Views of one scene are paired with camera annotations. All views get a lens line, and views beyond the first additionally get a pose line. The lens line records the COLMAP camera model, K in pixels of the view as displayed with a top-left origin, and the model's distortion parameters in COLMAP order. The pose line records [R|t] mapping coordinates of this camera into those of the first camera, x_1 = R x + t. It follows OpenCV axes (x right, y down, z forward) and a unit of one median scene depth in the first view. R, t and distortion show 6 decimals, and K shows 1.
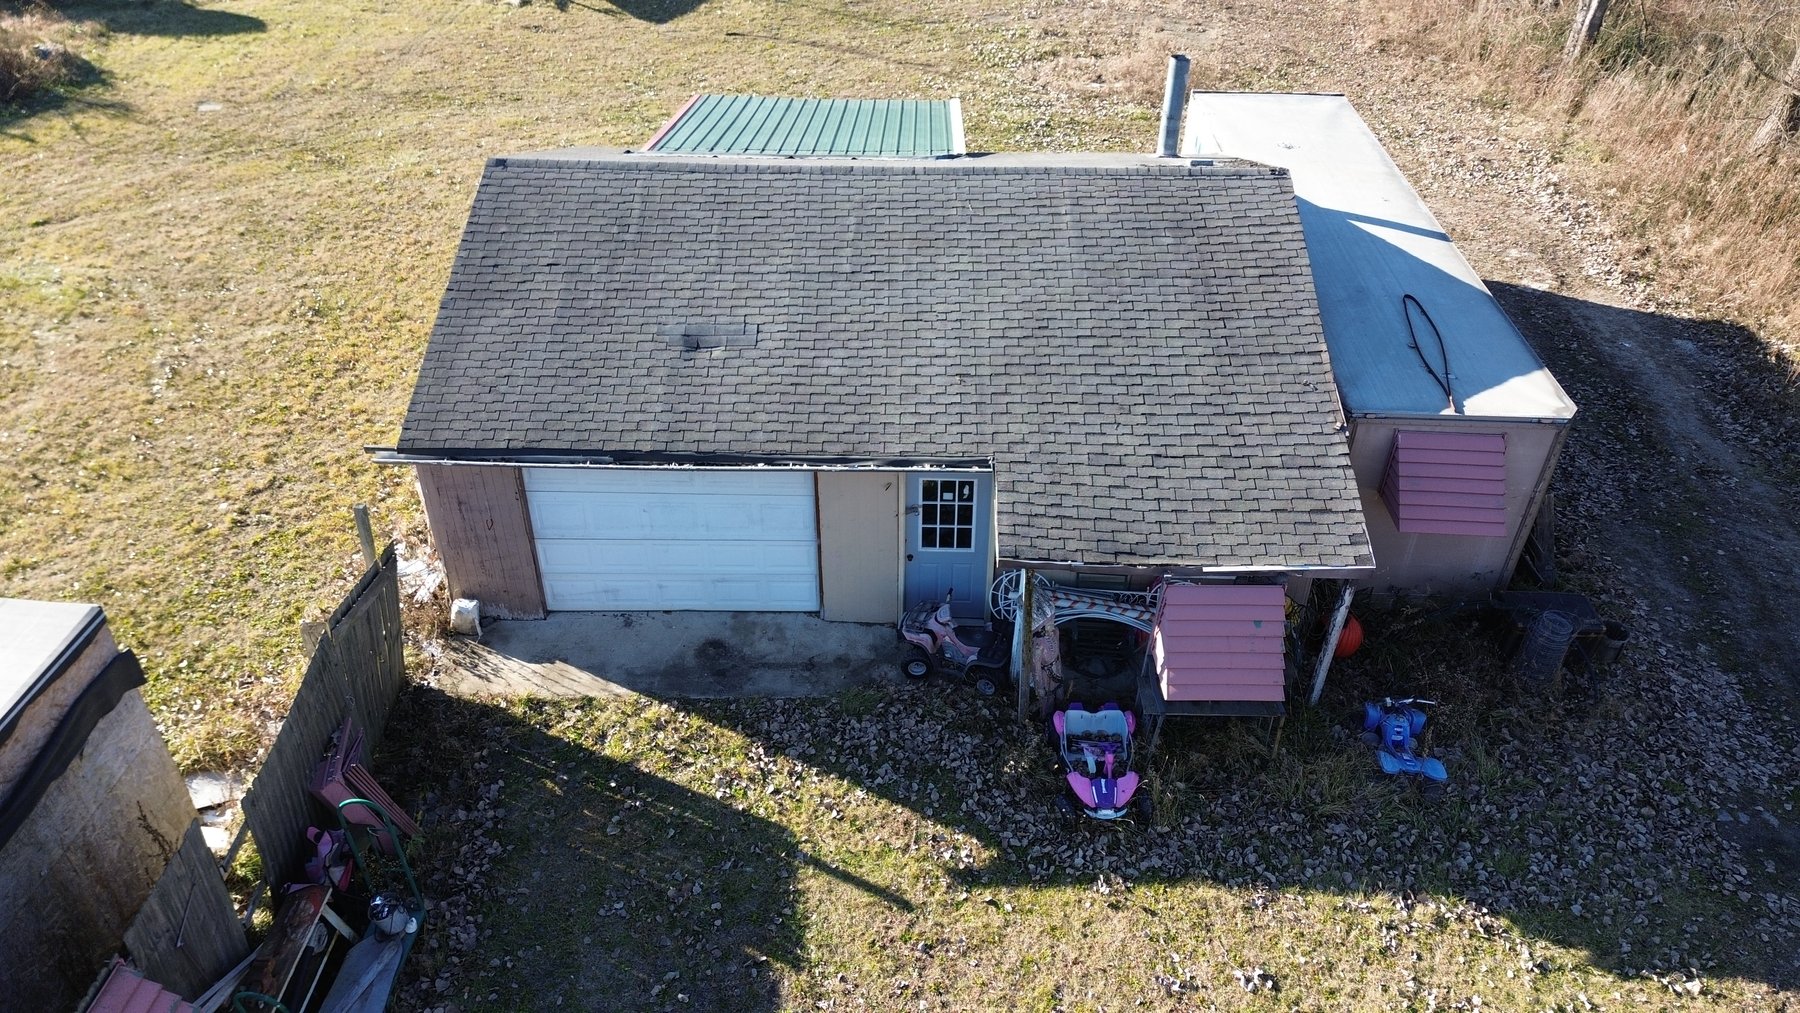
lens RADIAL K [[1266.4, 0, 901.4], [0, 1266.4, 490.3], [0, 0, 1]] dist [0.066537, -0.062606]
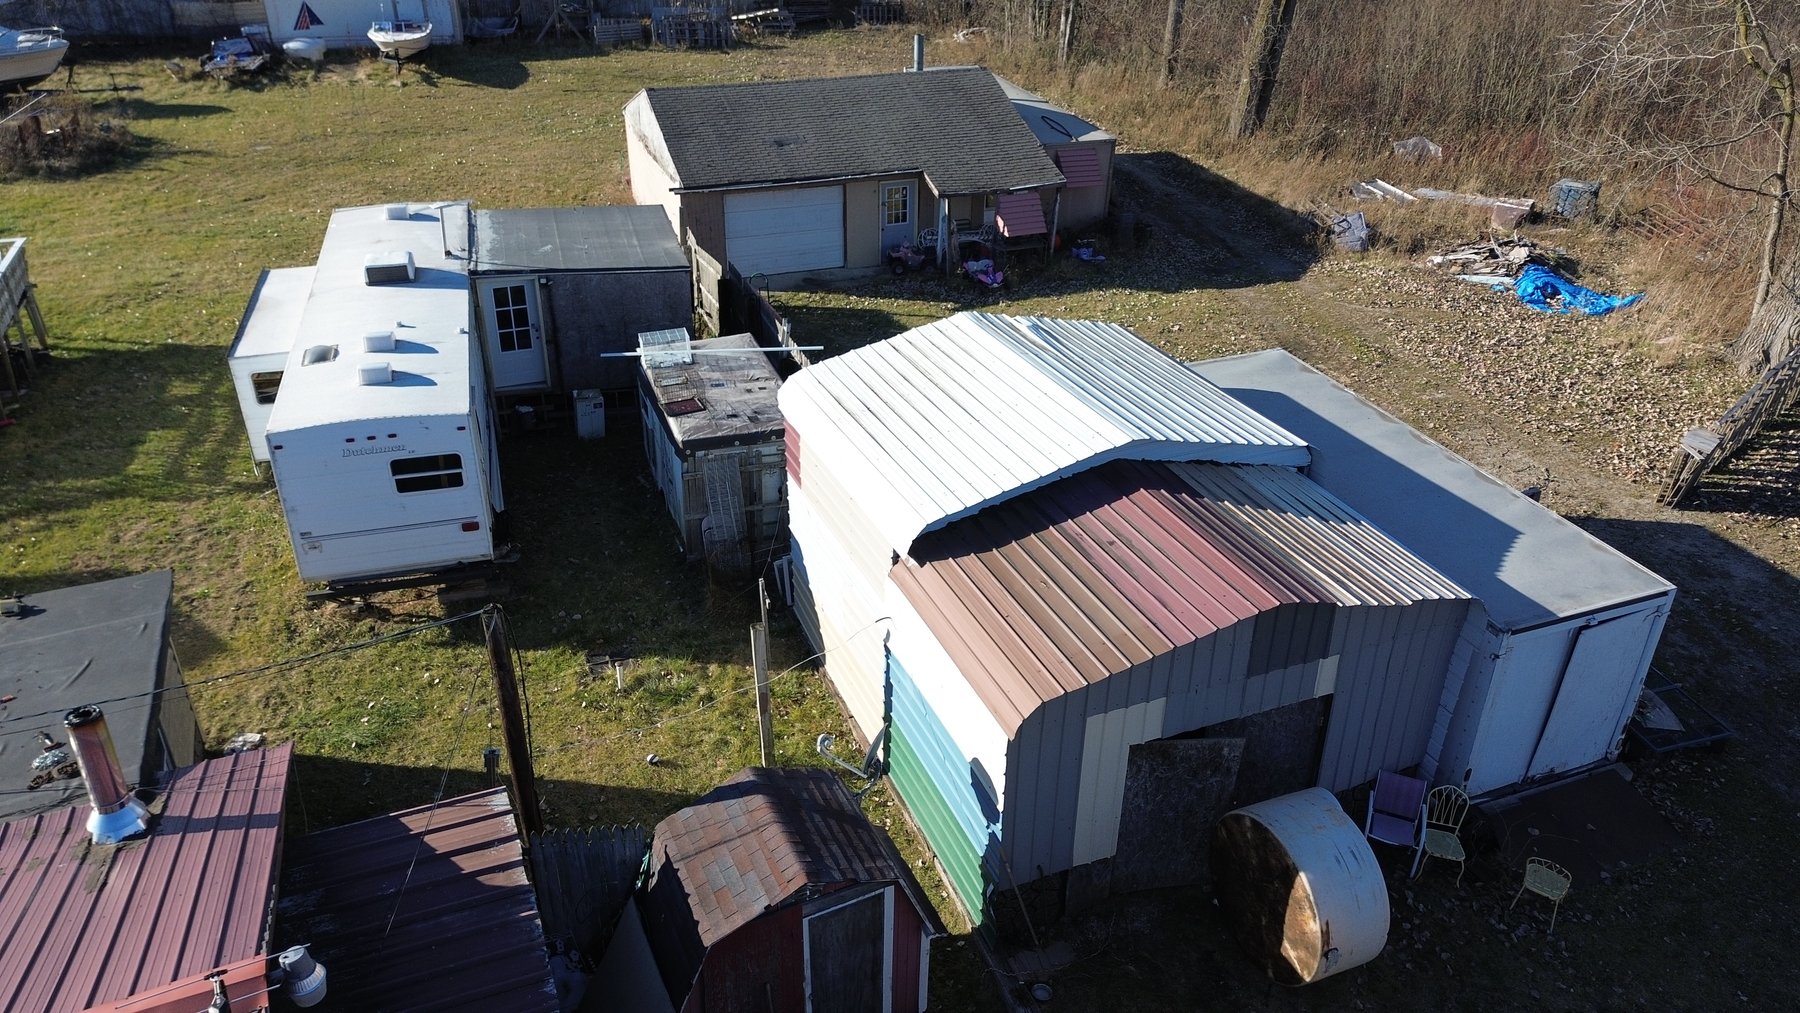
lens RADIAL K [[1266.4, 0, 901.6], [0, 1266.4, 508.2], [0, 0, 1]] dist [0.066537, -0.062606]
pose [[0.927892, -0.179958, 0.326545, -0.852889], [0.209729, 0.976034, -0.058067, 0.728151], [-0.308269, 0.122366, 0.943396, -1.204285]]
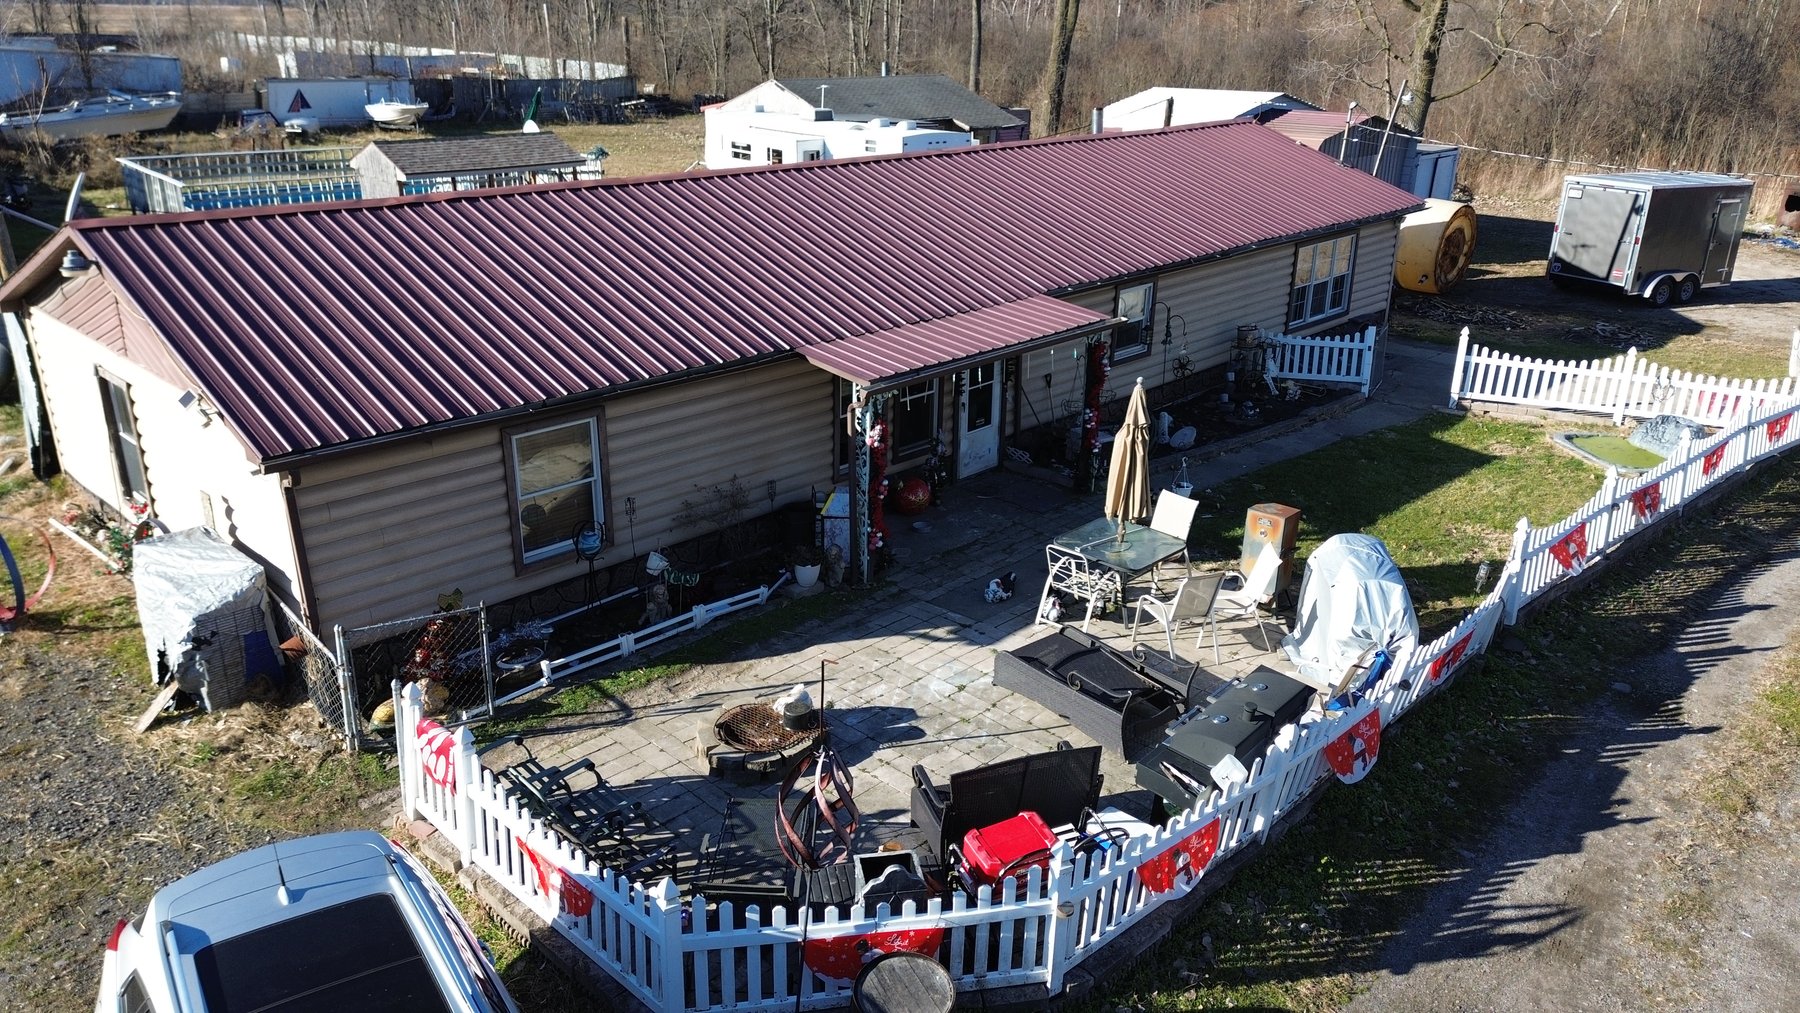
lens RADIAL K [[1266.4, 0, 899.6], [0, 1266.4, 501.3], [0, 0, 1]] dist [0.066537, -0.062606]
pose [[0.726826, -0.242619, 0.642542, -2.873121], [0.390830, 0.915396, -0.096450, 1.391861], [-0.564779, 0.321227, 0.760156, -1.589022]]
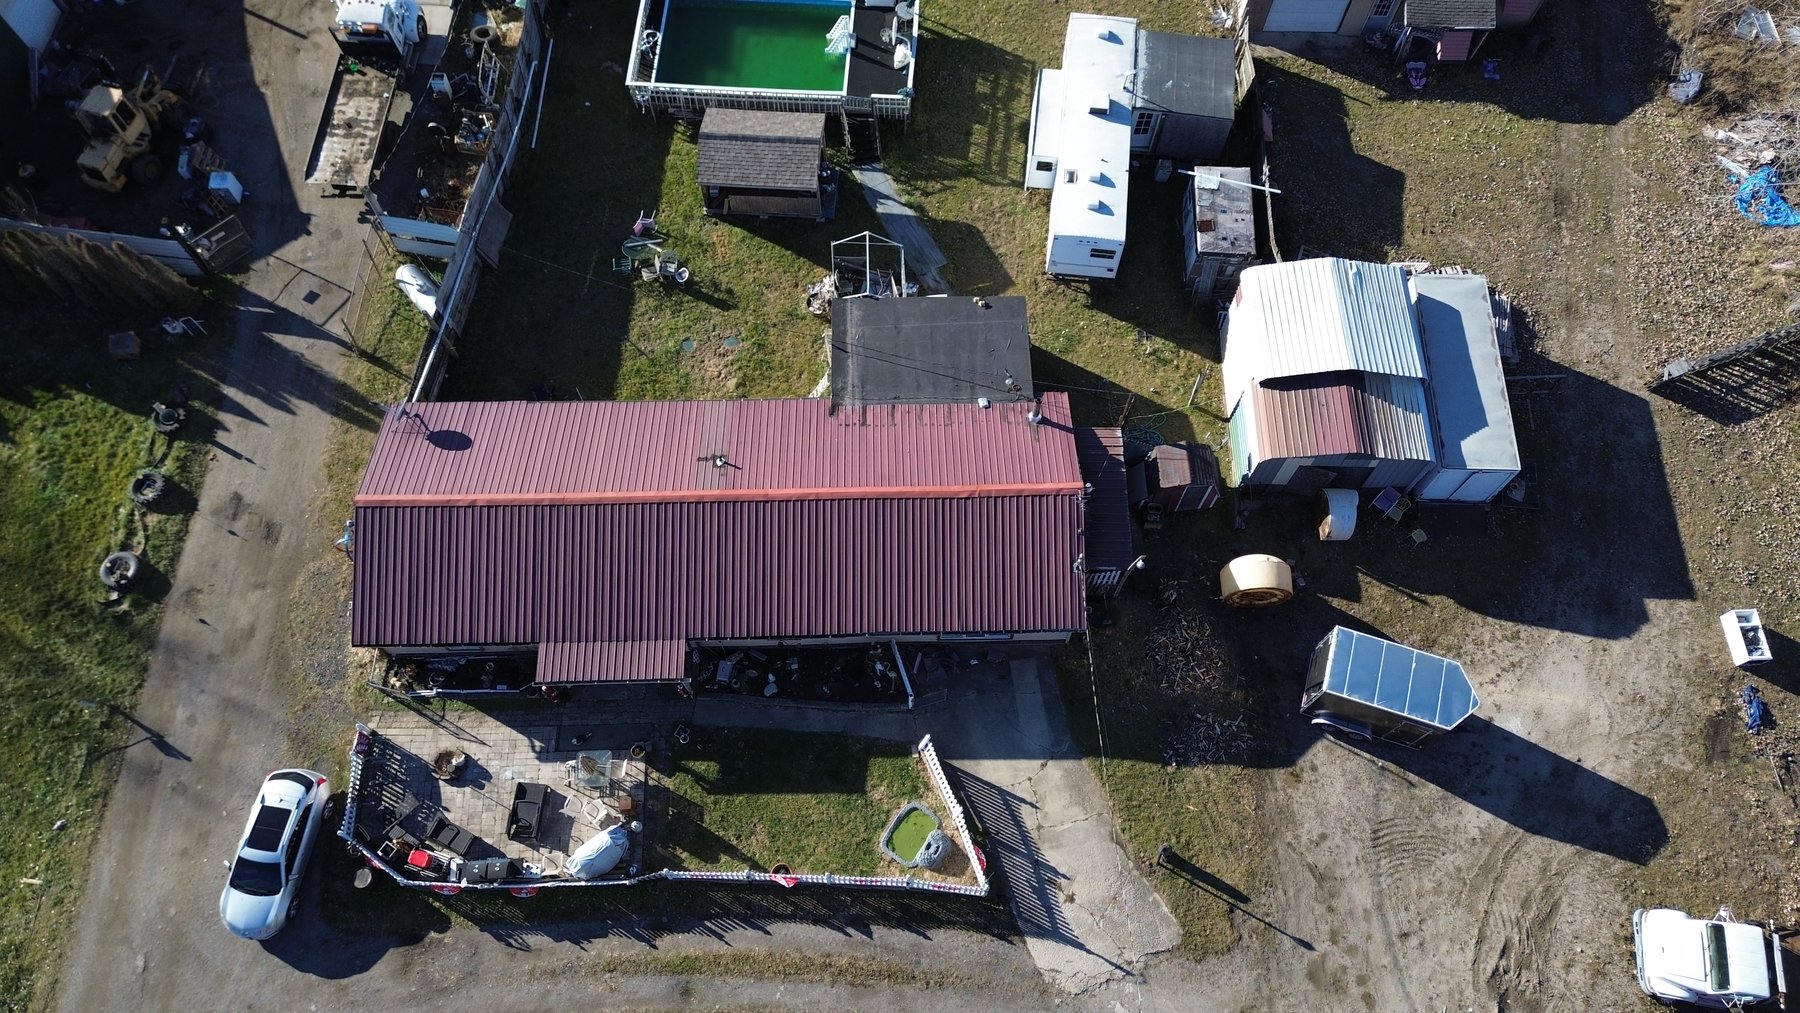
lens RADIAL K [[1266.4, 0, 903.2], [0, 1266.4, 501.1], [0, 0, 1]] dist [0.066537, -0.062606]
pose [[0.999843, 0.016855, -0.005409, -1.377904], [-0.011872, 0.865141, 0.501388, -0.621154], [0.013131, -0.501245, 0.865206, -3.132257]]
